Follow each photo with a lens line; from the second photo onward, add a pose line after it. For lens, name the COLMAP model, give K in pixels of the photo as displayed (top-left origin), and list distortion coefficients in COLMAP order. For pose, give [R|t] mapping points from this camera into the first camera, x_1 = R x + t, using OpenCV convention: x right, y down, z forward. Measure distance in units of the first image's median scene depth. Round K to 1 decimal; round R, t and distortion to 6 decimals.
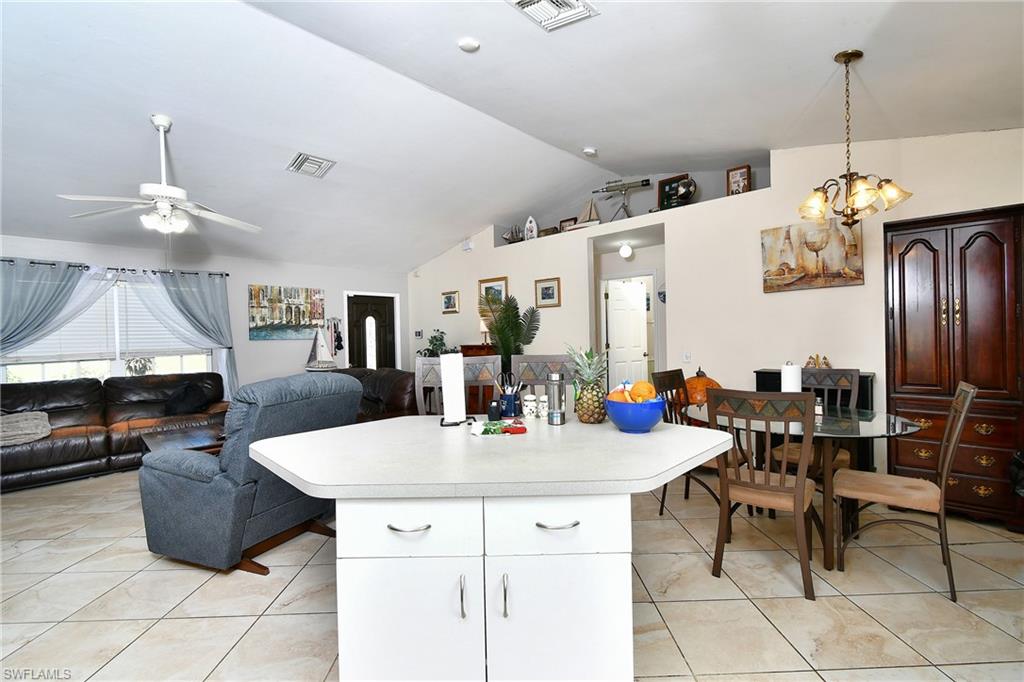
lens RADIAL K [[460.0, 0, 514.1], [0, 460.0, 334.7], [0, 0, 1]] dist [-0.000557, -0.000404]
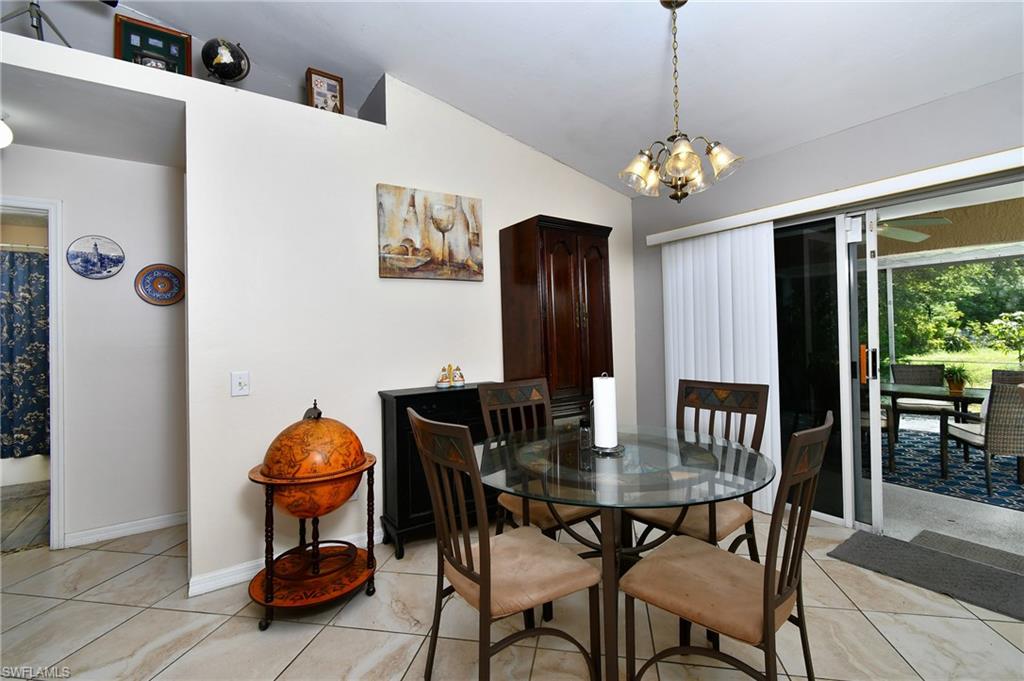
lens RADIAL K [[460.0, 0, 515.4], [0, 460.0, 330.0], [0, 0, 1]] dist [-0.000557, -0.000404]
pose [[0.190321, 0.023818, 0.981433, -0.077136], [0.018330, 0.999445, -0.027810, 0.008459], [-0.981551, 0.023282, 0.189779, 0.712655]]
